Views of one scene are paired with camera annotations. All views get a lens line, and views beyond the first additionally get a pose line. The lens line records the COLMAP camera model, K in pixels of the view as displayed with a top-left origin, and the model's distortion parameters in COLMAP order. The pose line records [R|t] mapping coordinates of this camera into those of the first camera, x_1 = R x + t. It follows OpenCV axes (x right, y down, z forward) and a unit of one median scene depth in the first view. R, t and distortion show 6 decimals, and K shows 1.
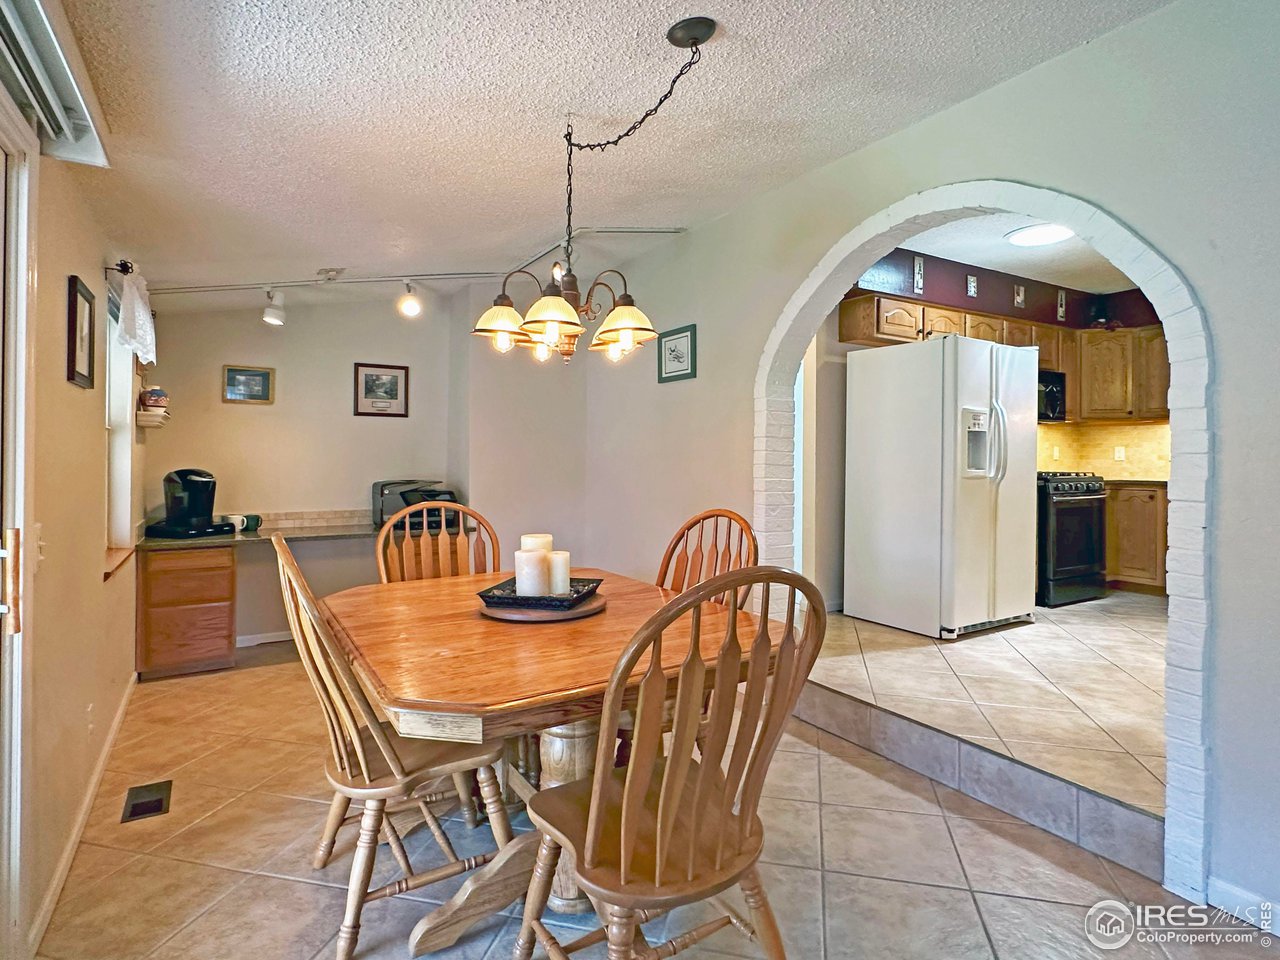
lens RADIAL K [[684.7, 0, 642.5], [0, 684.7, 445.5], [0, 0, 1]] dist [-0.001588, -0.000637]
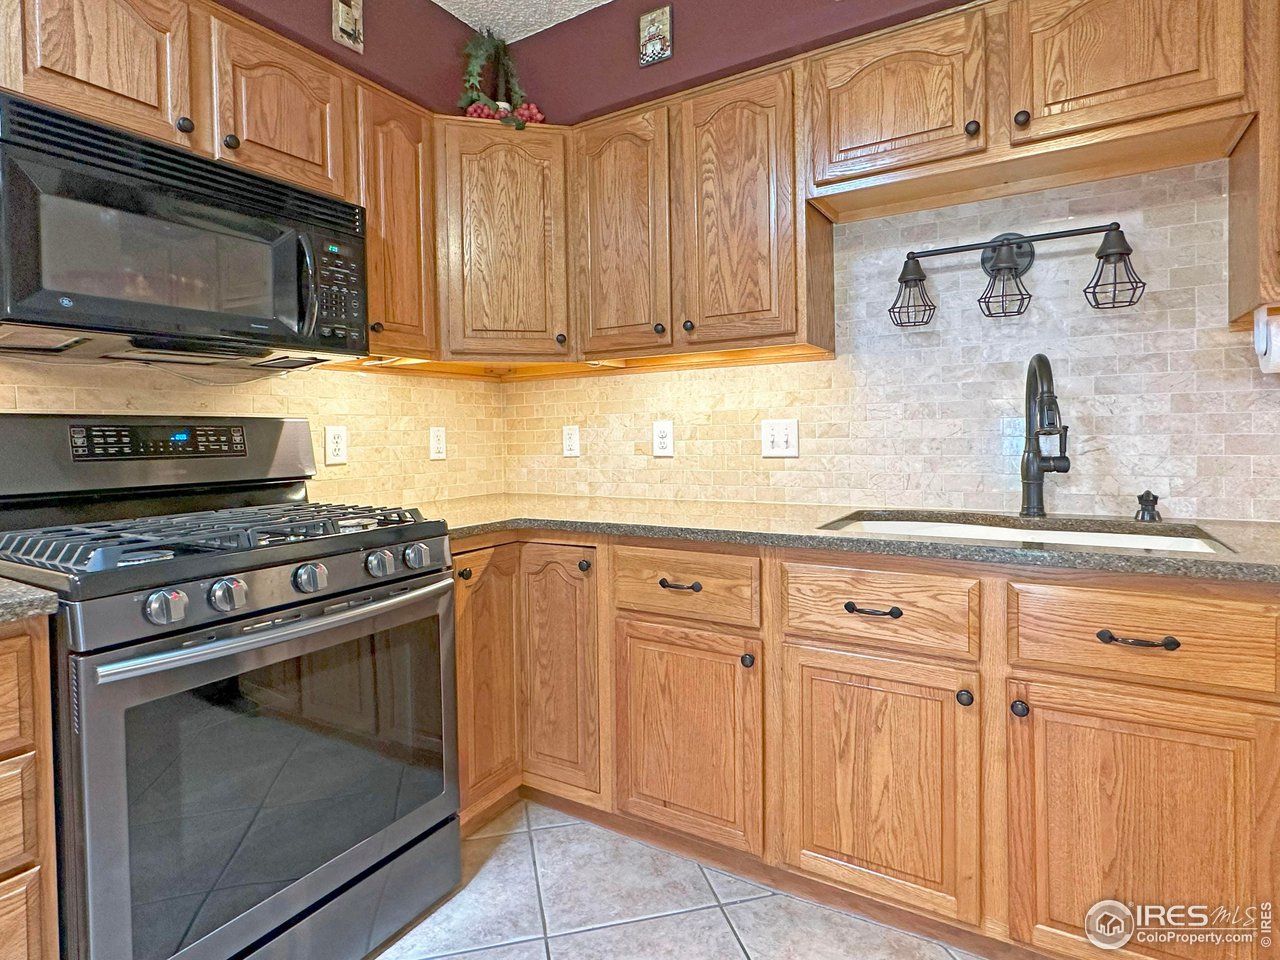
lens RADIAL K [[684.7, 0, 642.5], [0, 684.7, 445.5], [0, 0, 1]] dist [-0.001588, -0.000637]
pose [[0.882532, -0.029284, 0.469339, 0.627035], [0.015227, 0.999315, 0.033720, 0.000738], [-0.470005, -0.022612, 0.882374, 0.693374]]
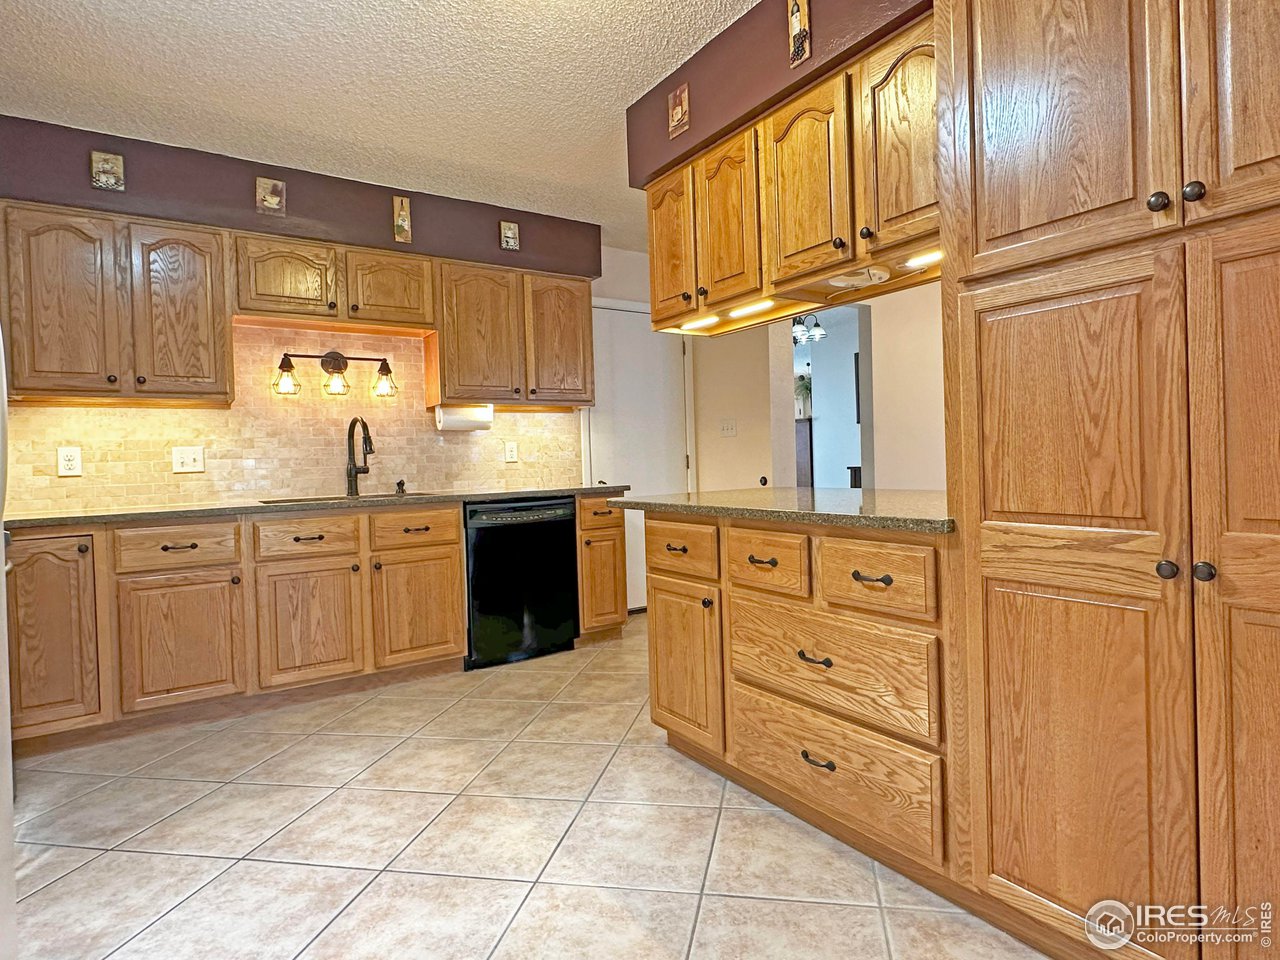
lens RADIAL K [[686.4, 0, 638.9], [0, 686.4, 484.2], [0, 0, 1]] dist [-0.003739, 0.000144]
pose [[-0.024300, -0.042620, 0.998796, 0.224140], [0.013514, 0.998986, 0.042957, 0.014347], [-0.999613, 0.014542, -0.023699, 0.625922]]
